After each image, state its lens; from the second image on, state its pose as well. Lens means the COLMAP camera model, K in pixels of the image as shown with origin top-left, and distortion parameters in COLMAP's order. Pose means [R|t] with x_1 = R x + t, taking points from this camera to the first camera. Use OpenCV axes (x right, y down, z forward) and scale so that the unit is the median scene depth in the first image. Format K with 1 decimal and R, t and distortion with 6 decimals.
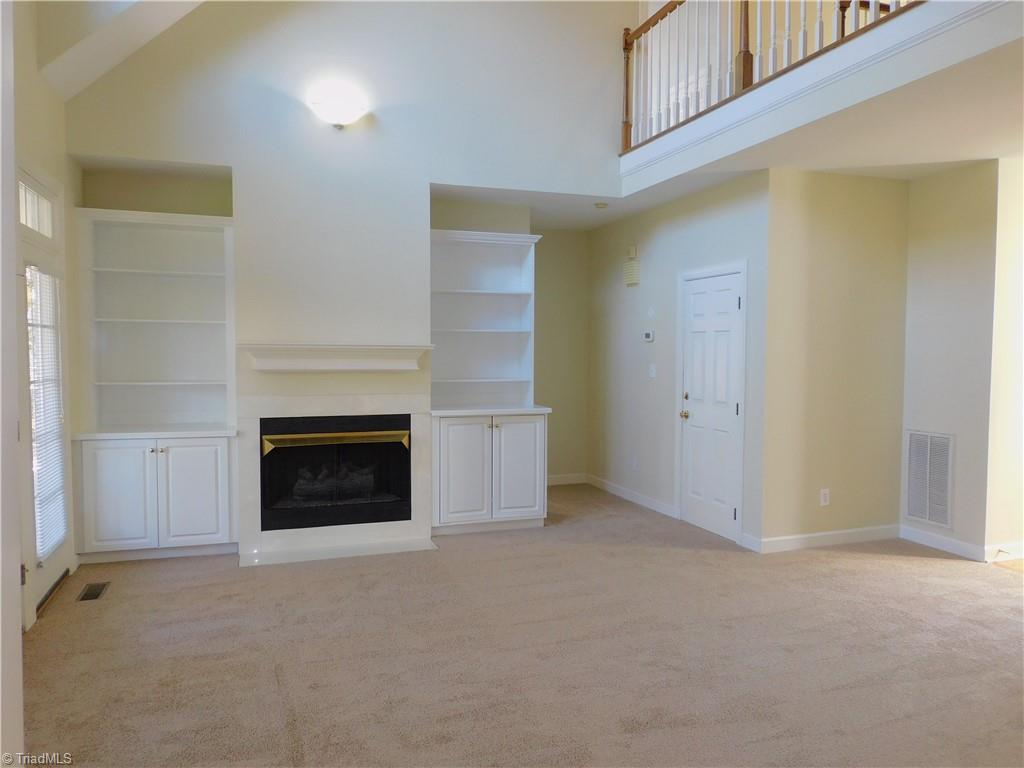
lens RADIAL K [[726.4, 0, 516.6], [0, 726.4, 389.4], [0, 0, 1]] dist [-0.002092, -0.002253]
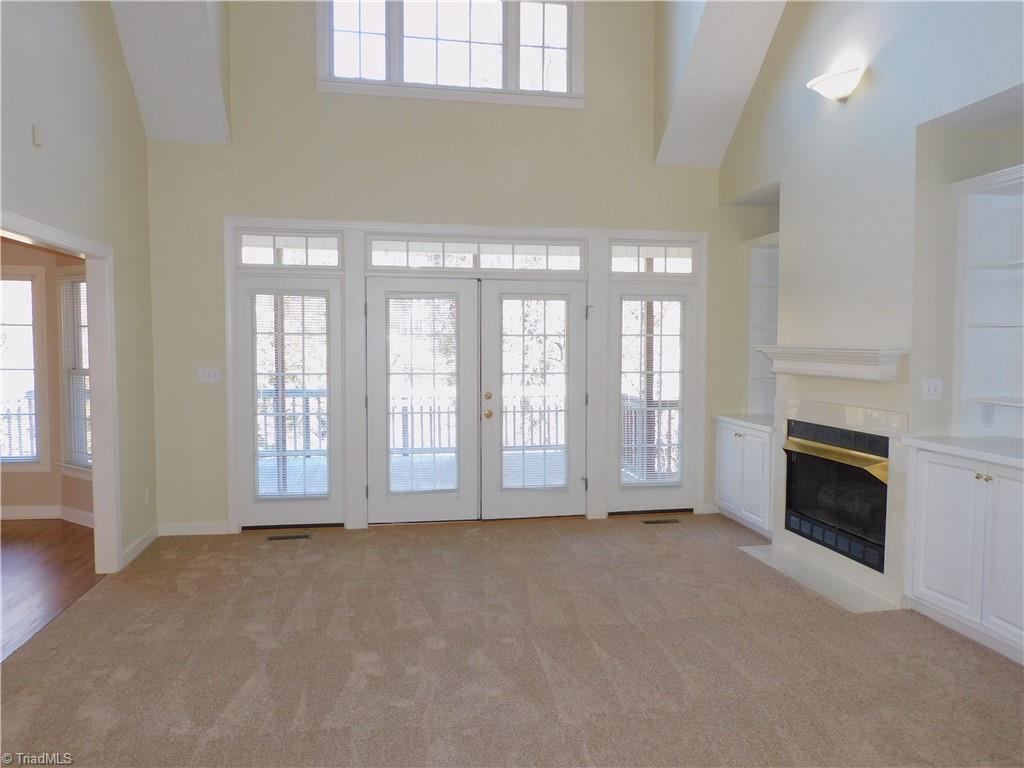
lens RADIAL K [[726.4, 0, 516.6], [0, 726.4, 389.4], [0, 0, 1]] dist [-0.002092, -0.002253]
pose [[-0.151025, 0.055466, -0.986973, 0.650002], [-0.056082, 0.996336, 0.064574, -0.042527], [0.986938, 0.065103, -0.147361, 0.701211]]
